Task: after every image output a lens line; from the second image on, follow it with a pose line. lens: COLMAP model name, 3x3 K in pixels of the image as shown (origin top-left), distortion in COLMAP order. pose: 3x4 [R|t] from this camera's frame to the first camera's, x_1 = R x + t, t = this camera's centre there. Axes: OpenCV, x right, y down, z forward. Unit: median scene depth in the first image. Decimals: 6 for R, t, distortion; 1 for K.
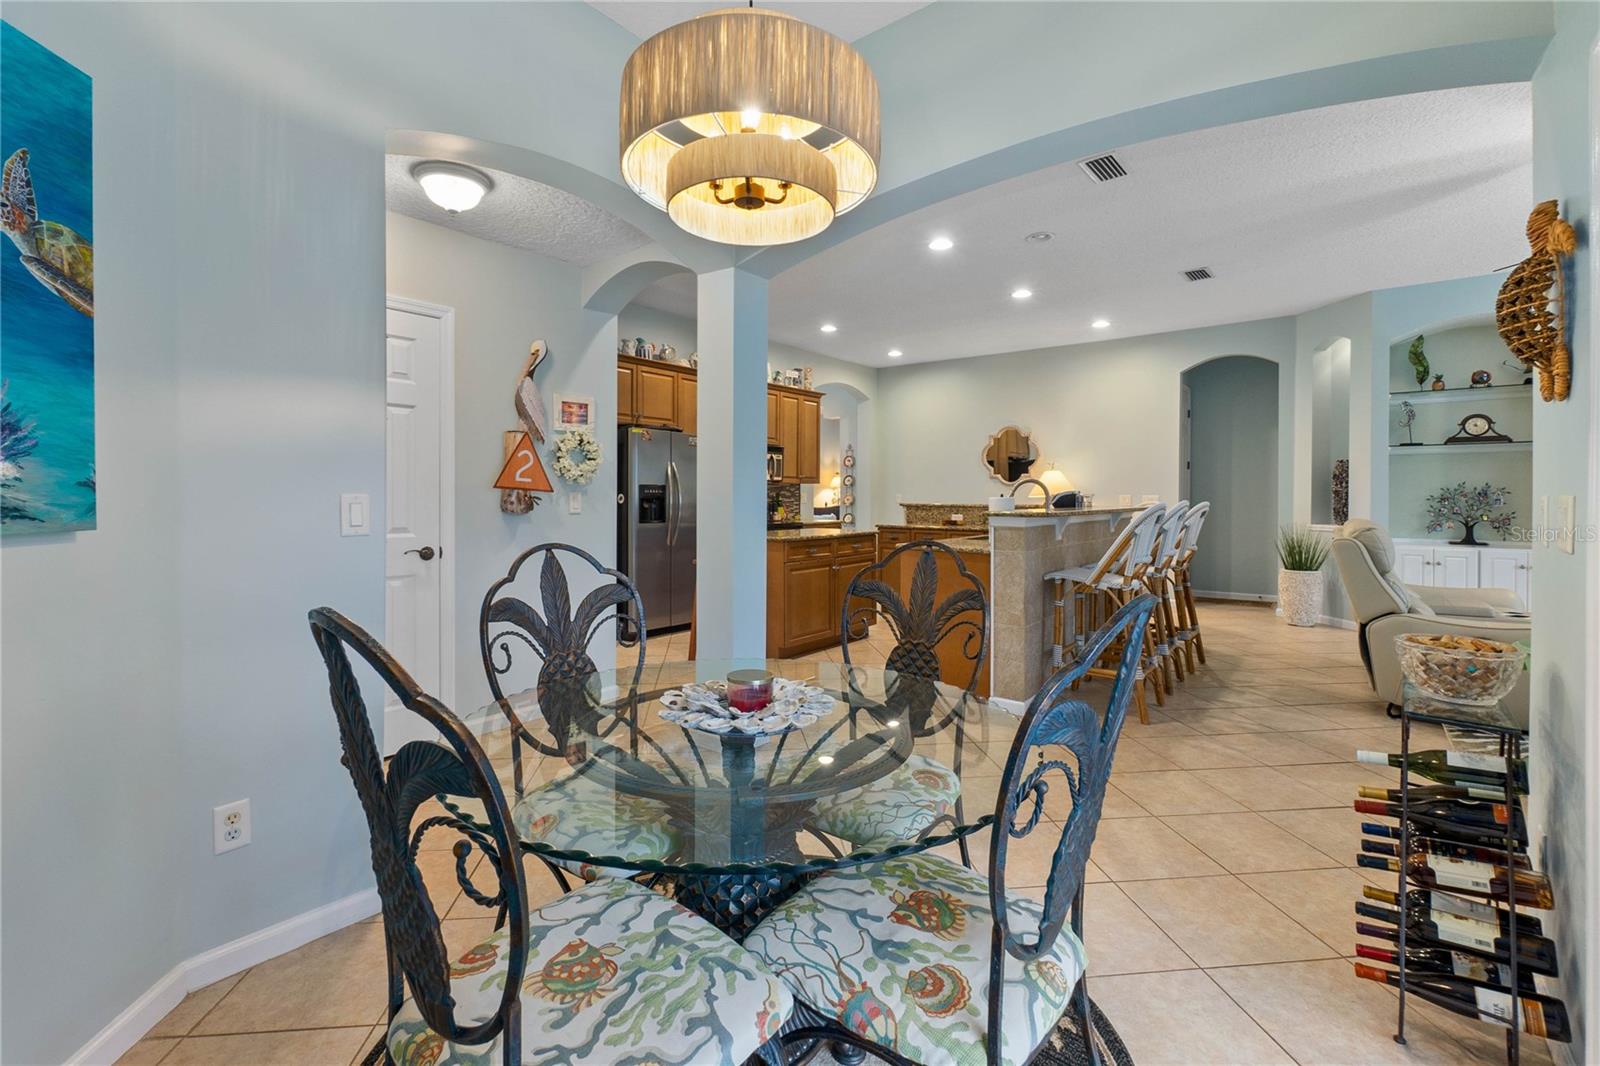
lens RADIAL K [[691.3, 0, 804.2], [0, 691.3, 505.0], [0, 0, 1]] dist [-0.000427, 0.000125]
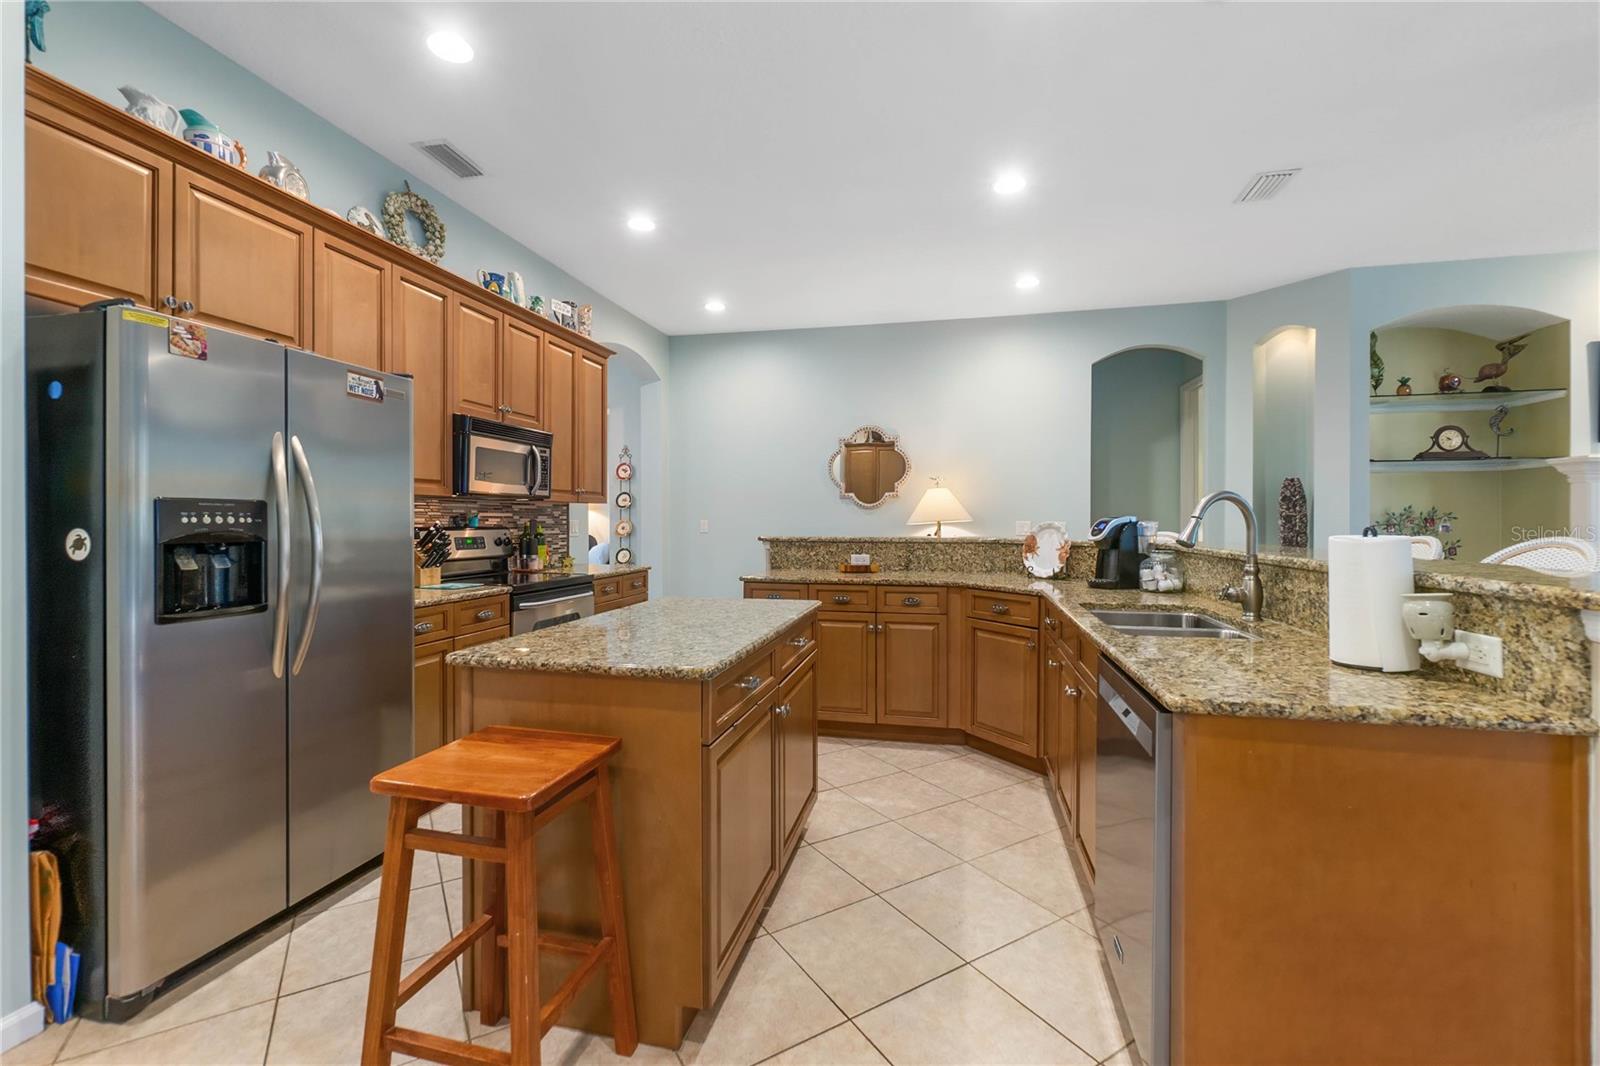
lens RADIAL K [[676.0, 0, 794.5], [0, 676.0, 523.6], [0, 0, 1]] dist [-0.006911, -0.000153]
pose [[0.911135, -0.005111, 0.412075, -0.088411], [0.007753, 0.999959, -0.004740, -0.012367], [-0.412034, 0.007514, 0.911137, 0.521917]]
